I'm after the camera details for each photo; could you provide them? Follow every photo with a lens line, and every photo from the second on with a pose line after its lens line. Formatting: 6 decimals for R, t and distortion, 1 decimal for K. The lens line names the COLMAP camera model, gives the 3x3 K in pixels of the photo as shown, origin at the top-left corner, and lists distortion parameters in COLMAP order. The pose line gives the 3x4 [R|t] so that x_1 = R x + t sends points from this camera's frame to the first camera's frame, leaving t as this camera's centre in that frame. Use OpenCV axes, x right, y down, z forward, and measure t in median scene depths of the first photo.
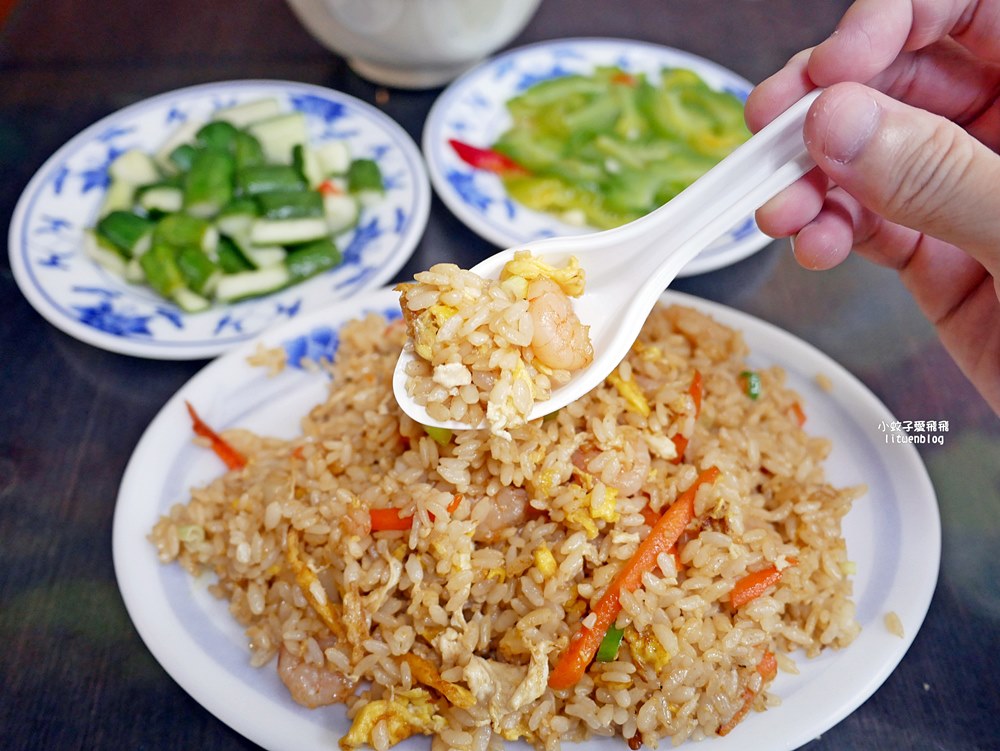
lens RADIAL K [[820.5, 0, 500.0], [0, 820.5, 375.5], [0, 0, 1]] dist [0.000915, -0.093927]
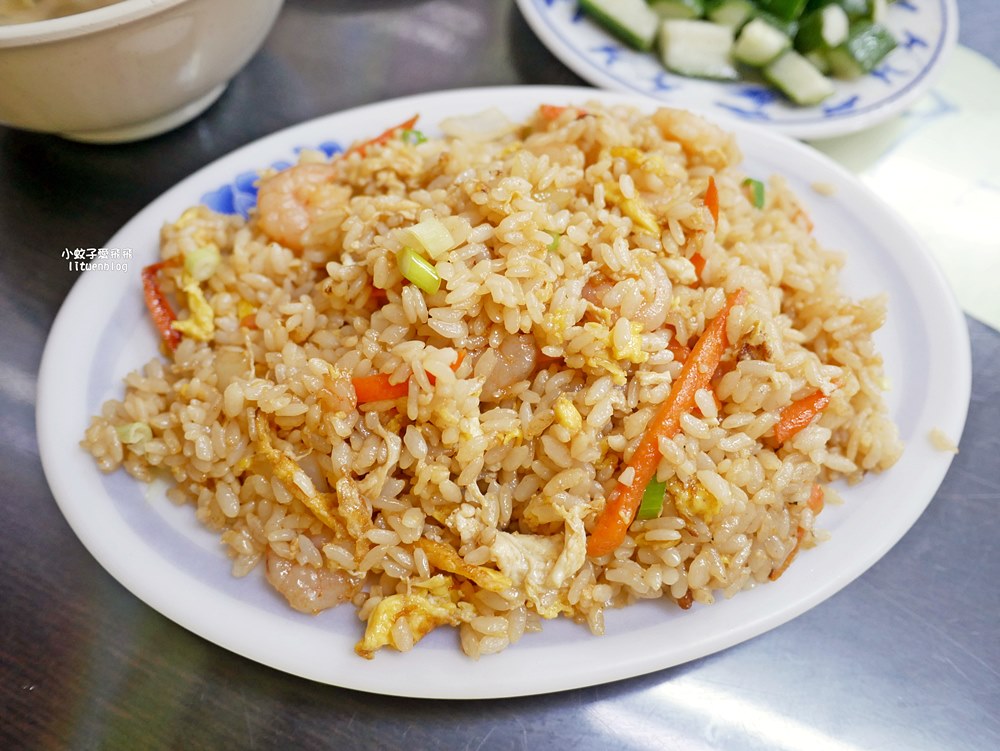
lens RADIAL K [[820.5, 0, 500.0], [0, 820.5, 375.5], [0, 0, 1]] dist [0.000915, -0.093927]
pose [[0.989885, -0.111164, 0.088149, -0.083899], [0.094202, 0.979600, 0.177508, 0.026937], [-0.106083, -0.167409, 0.980164, 0.174091]]
